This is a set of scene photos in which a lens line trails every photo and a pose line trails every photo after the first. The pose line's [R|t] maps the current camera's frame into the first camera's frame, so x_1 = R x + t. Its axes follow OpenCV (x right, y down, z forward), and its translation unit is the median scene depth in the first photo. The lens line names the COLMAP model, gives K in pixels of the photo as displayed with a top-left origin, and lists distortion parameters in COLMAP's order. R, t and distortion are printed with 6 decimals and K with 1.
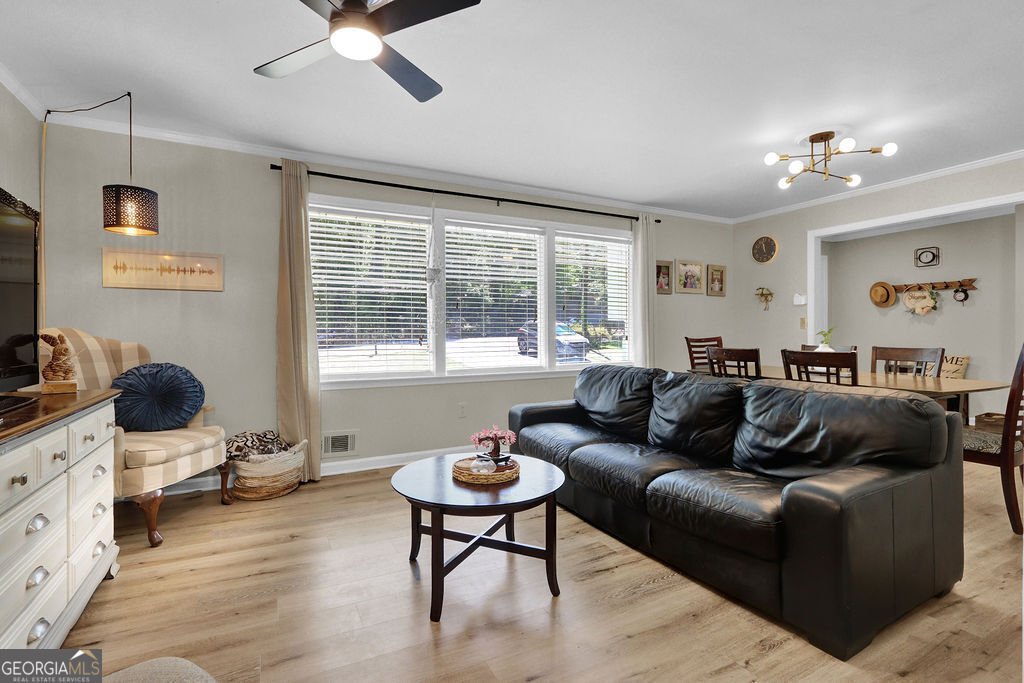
lens RADIAL K [[472.7, 0, 504.6], [0, 472.7, 341.5], [0, 0, 1]] dist [-0.015743, 0.002881]
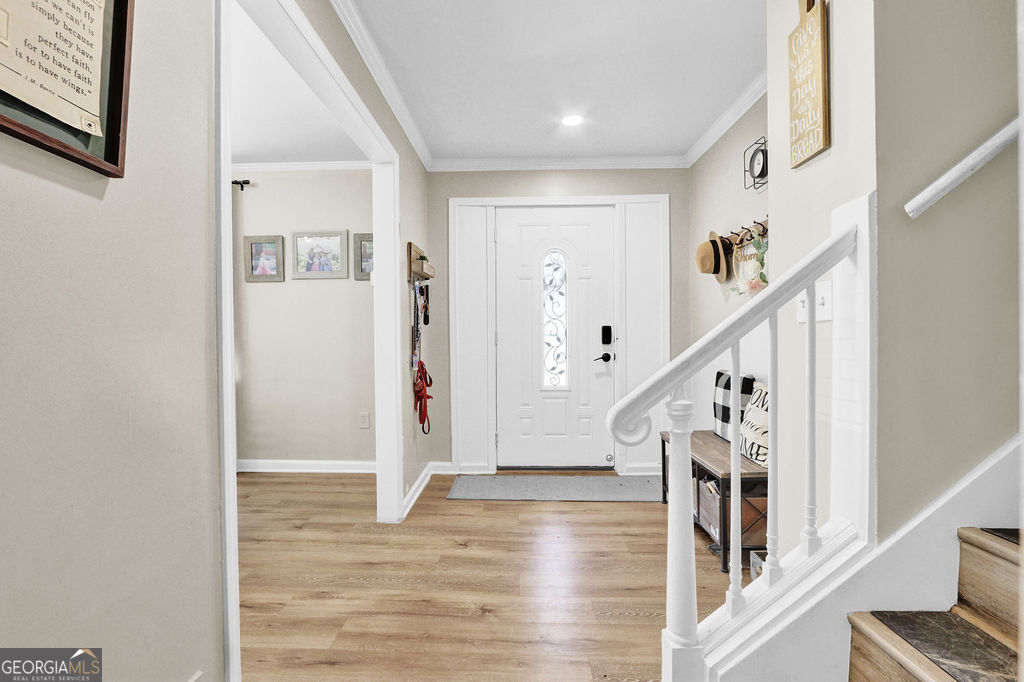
lens RADIAL K [[472.7, 0, 506.6], [0, 472.7, 339.3], [0, 0, 1]] dist [-0.015743, 0.002881]
pose [[0.877811, 0.005897, -0.478970, 0.944525], [-0.007597, 0.999970, -0.001612, -0.014731], [0.478946, 0.005054, 0.877830, 0.519232]]
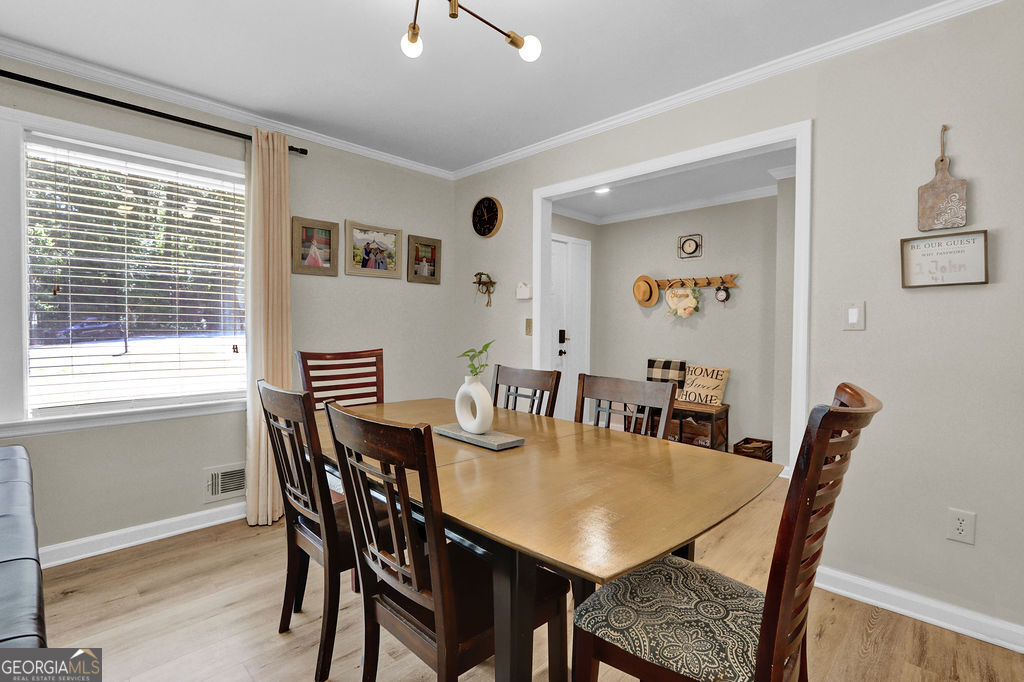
lens RADIAL K [[472.7, 0, 504.7], [0, 472.7, 339.0], [0, 0, 1]] dist [-0.015743, 0.002881]
pose [[0.949974, 0.005115, 0.312288, 0.354777], [-0.007501, 0.999951, 0.006441, -0.023054], [-0.312240, -0.008461, 0.949966, 0.331796]]
